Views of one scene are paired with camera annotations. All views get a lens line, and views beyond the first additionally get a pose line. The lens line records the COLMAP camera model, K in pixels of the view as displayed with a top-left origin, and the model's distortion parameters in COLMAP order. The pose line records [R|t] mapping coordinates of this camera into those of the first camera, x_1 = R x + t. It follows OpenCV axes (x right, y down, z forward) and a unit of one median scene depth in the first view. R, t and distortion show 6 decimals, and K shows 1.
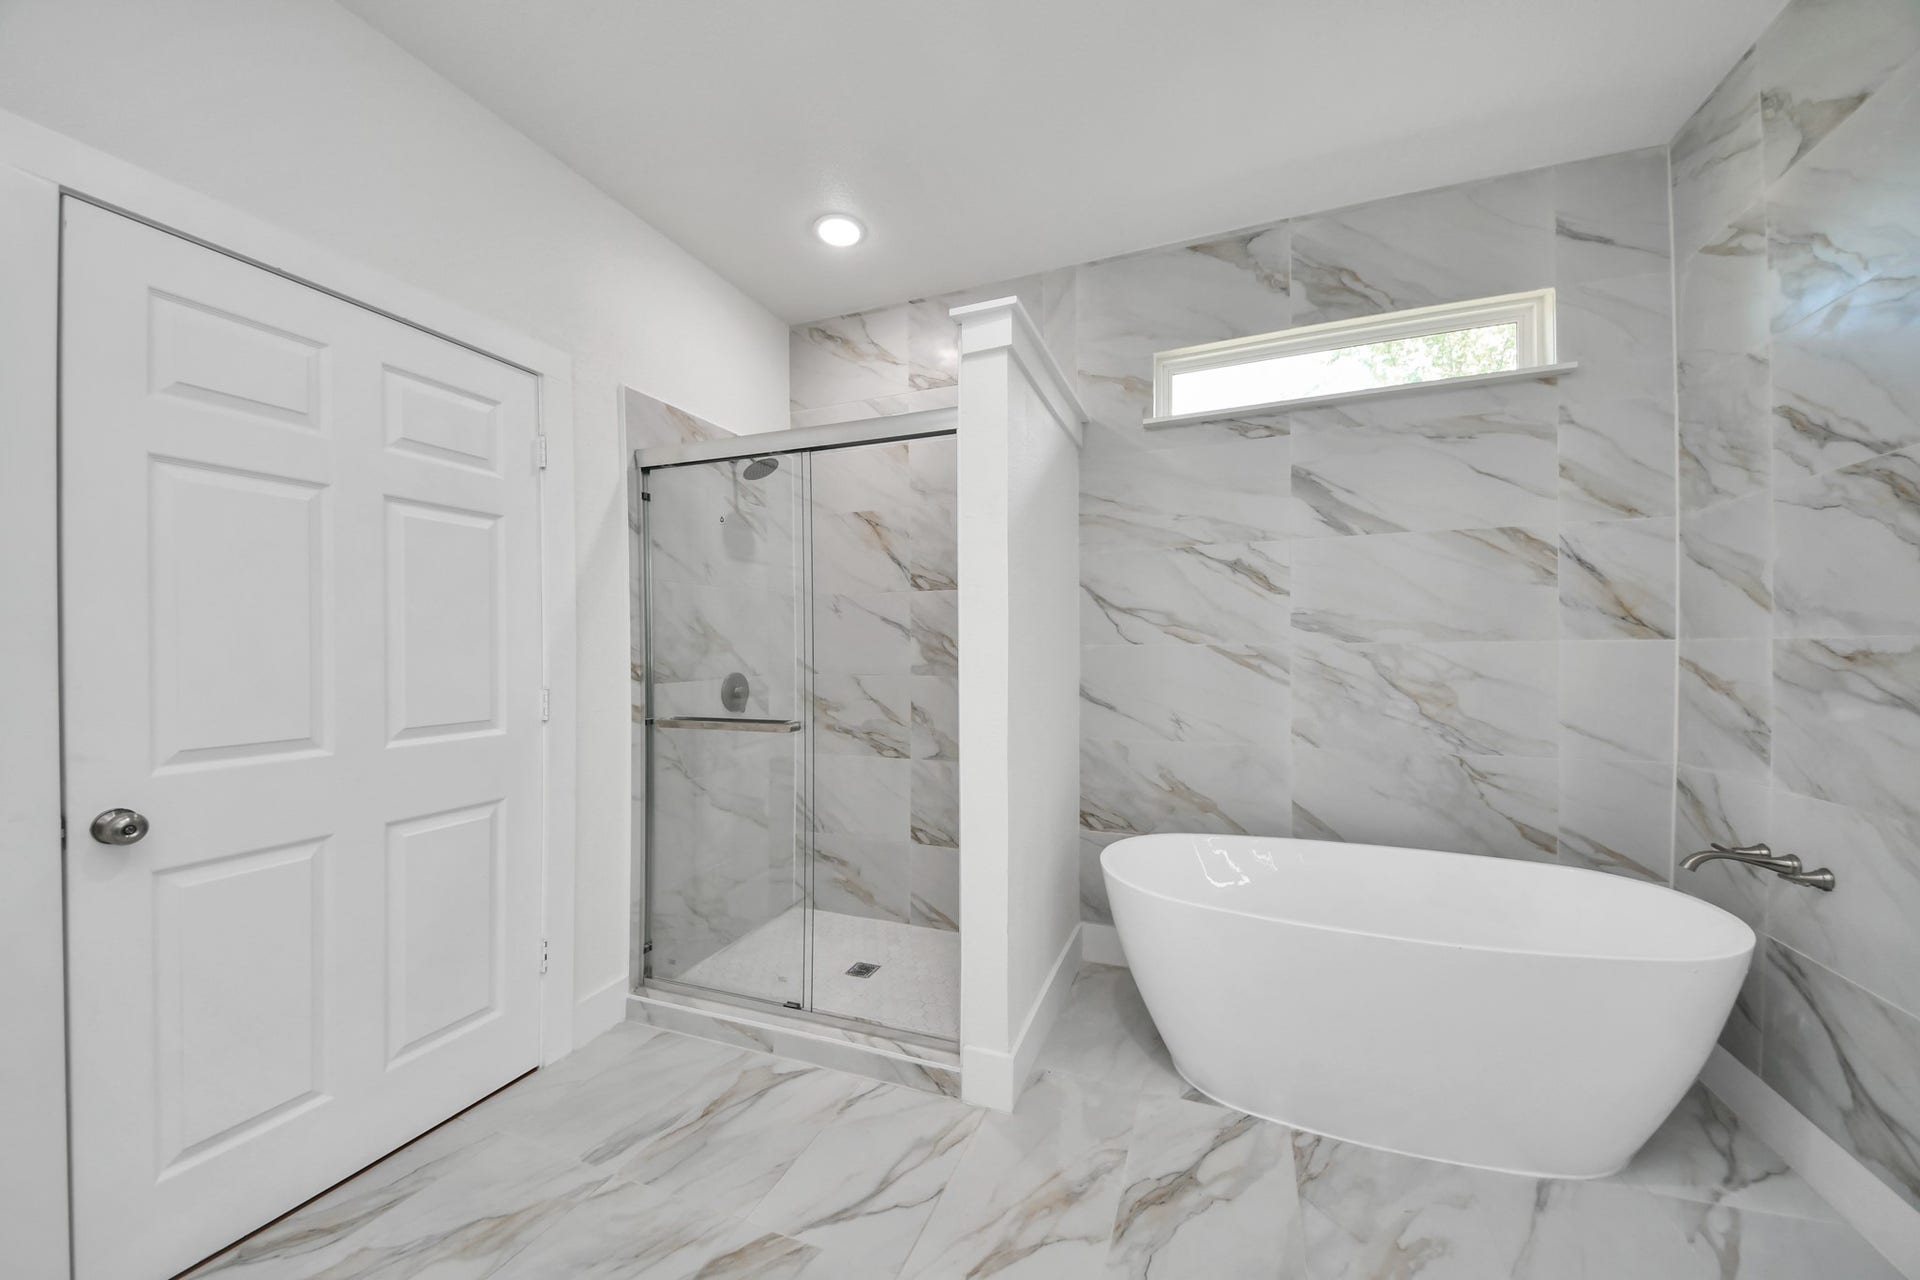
lens RADIAL K [[684.4, 0, 955.5], [0, 684.4, 657.6], [0, 0, 1]] dist [0.016904, -0.013977]
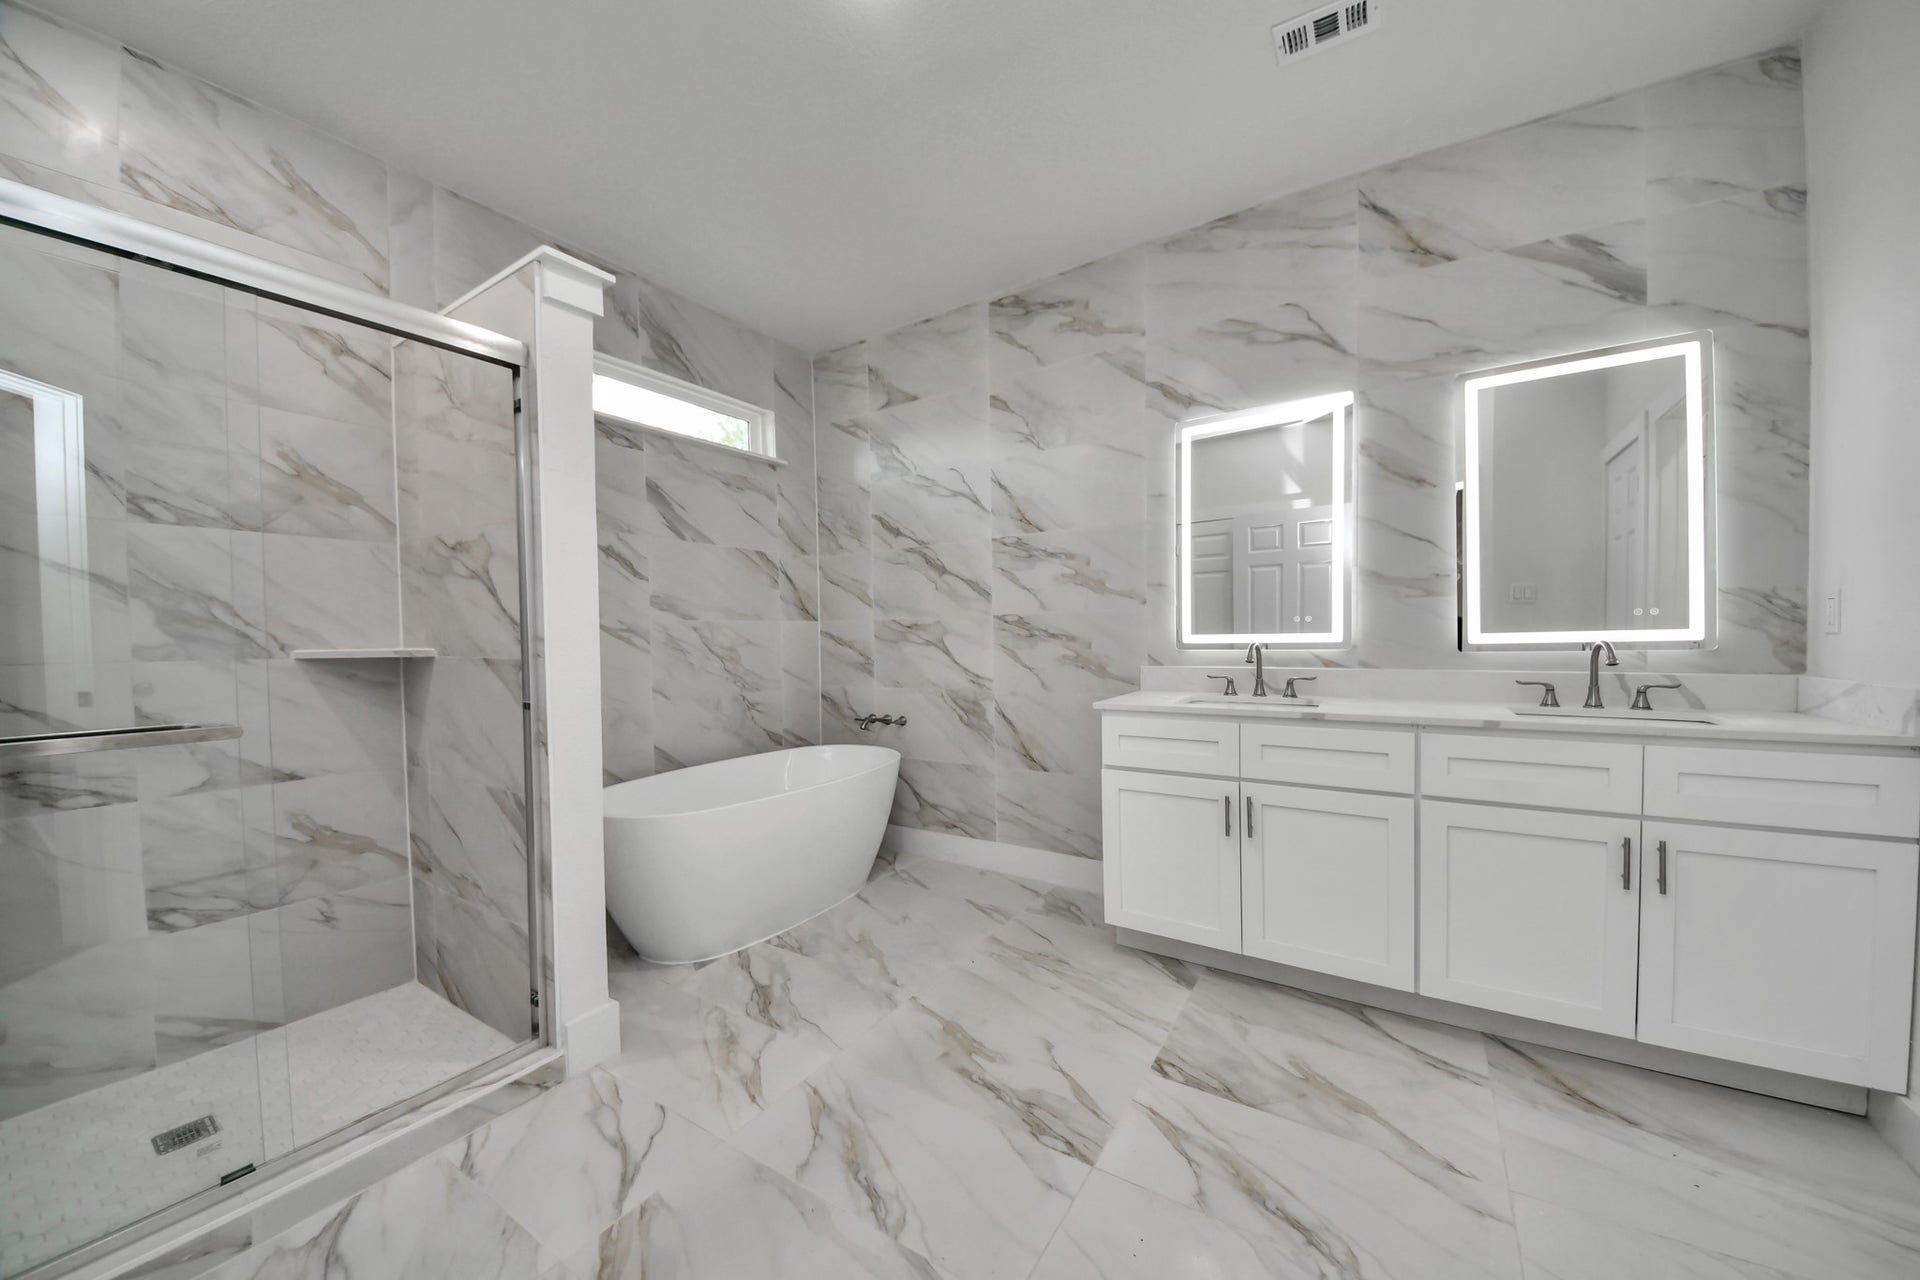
lens RADIAL K [[684.4, 0, 955.5], [0, 684.4, 657.6], [0, 0, 1]] dist [0.016904, -0.013977]
pose [[0.200349, -0.027055, 0.979351, -0.650980], [0.027531, 0.999379, 0.021976, 0.037259], [-0.979338, 0.022560, 0.200969, 0.209978]]
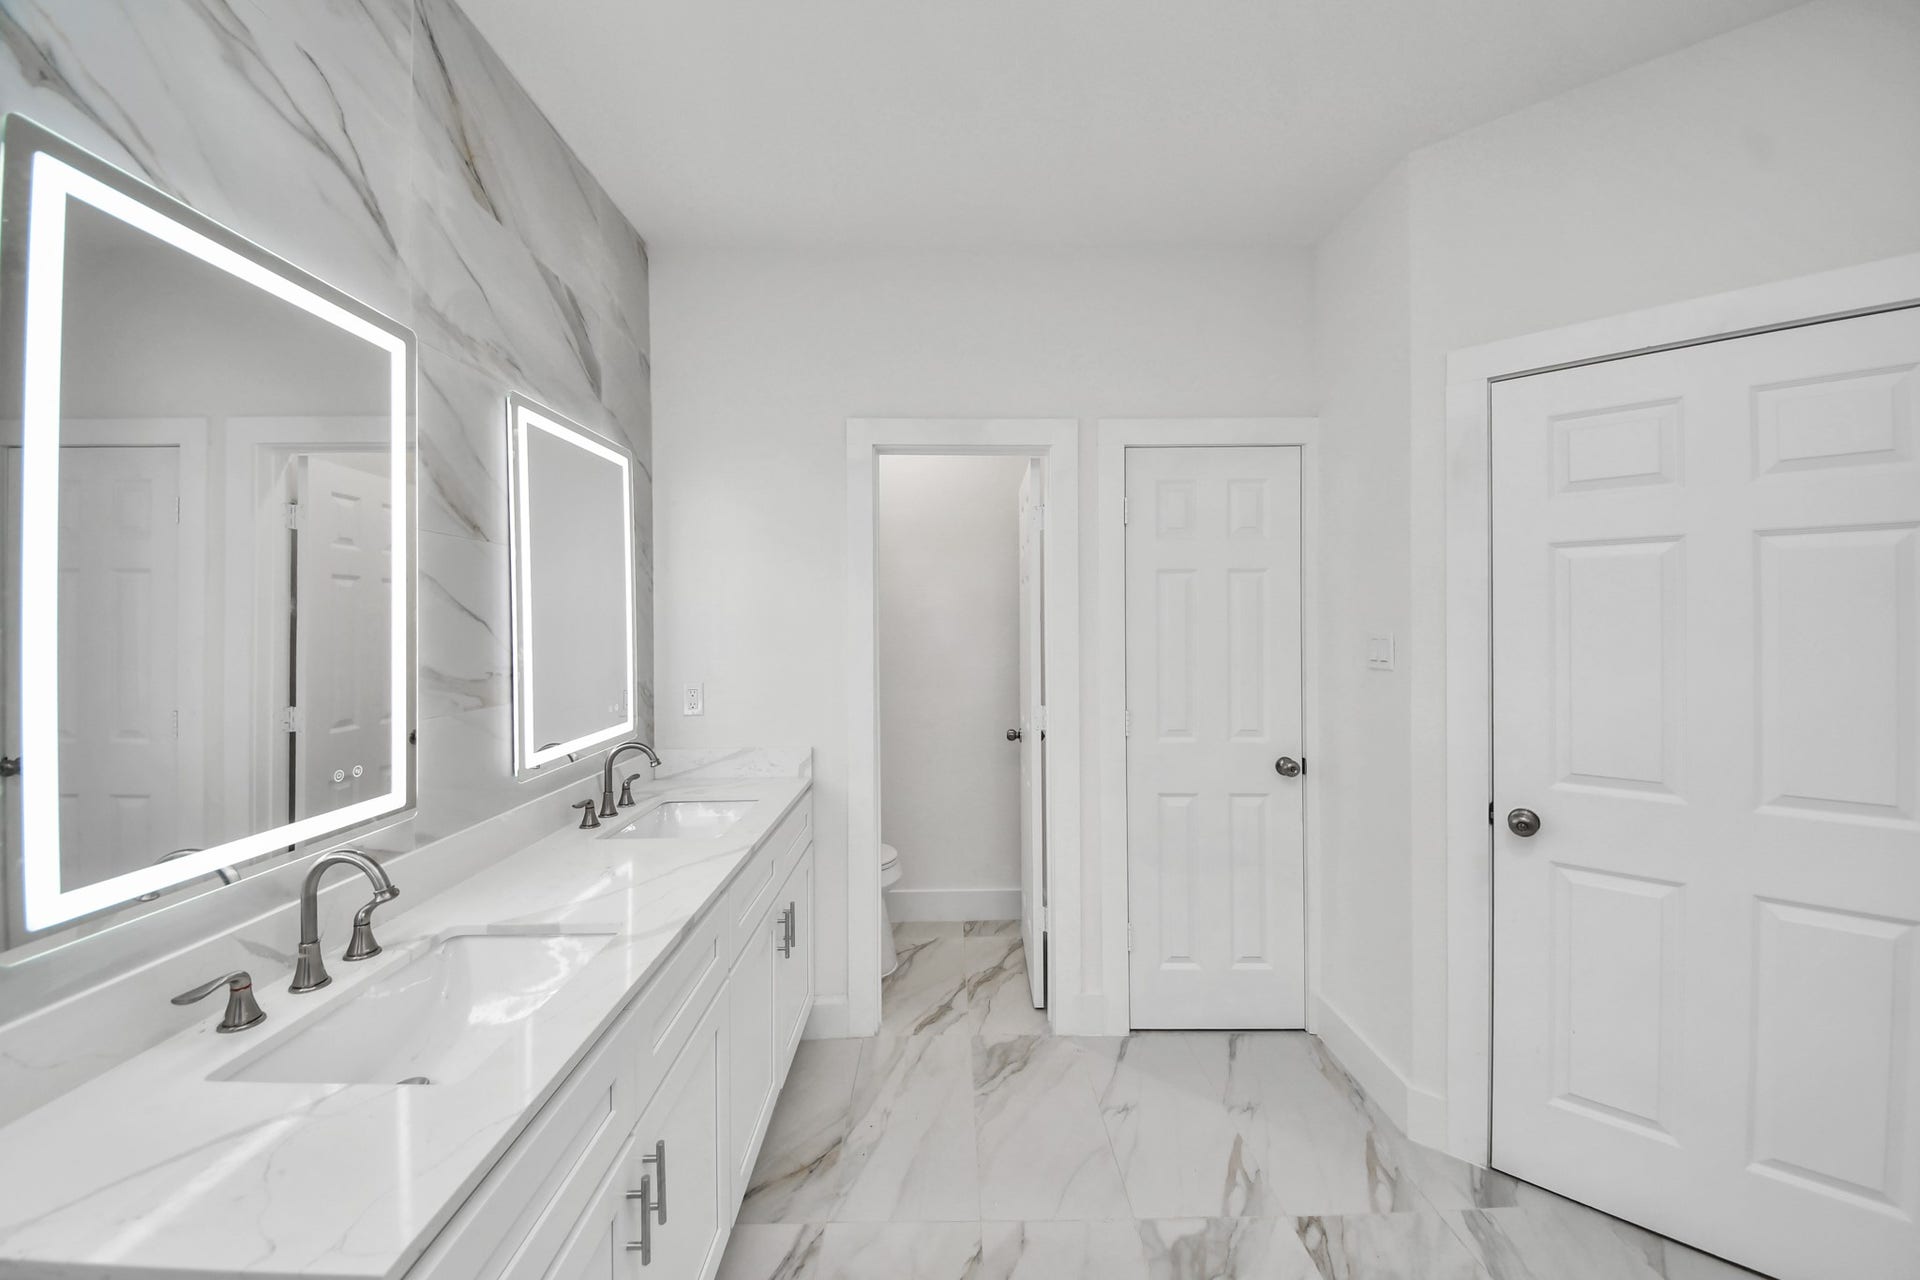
lens RADIAL K [[687.9, 0, 958.2], [0, 687.9, 620.1], [0, 0, 1]] dist [-0.000095, -0.007564]
pose [[-0.926291, 0.009016, -0.376701, 0.296515], [0.004924, 0.999918, 0.011825, -0.097883], [0.376777, 0.009099, -0.926259, 0.503337]]
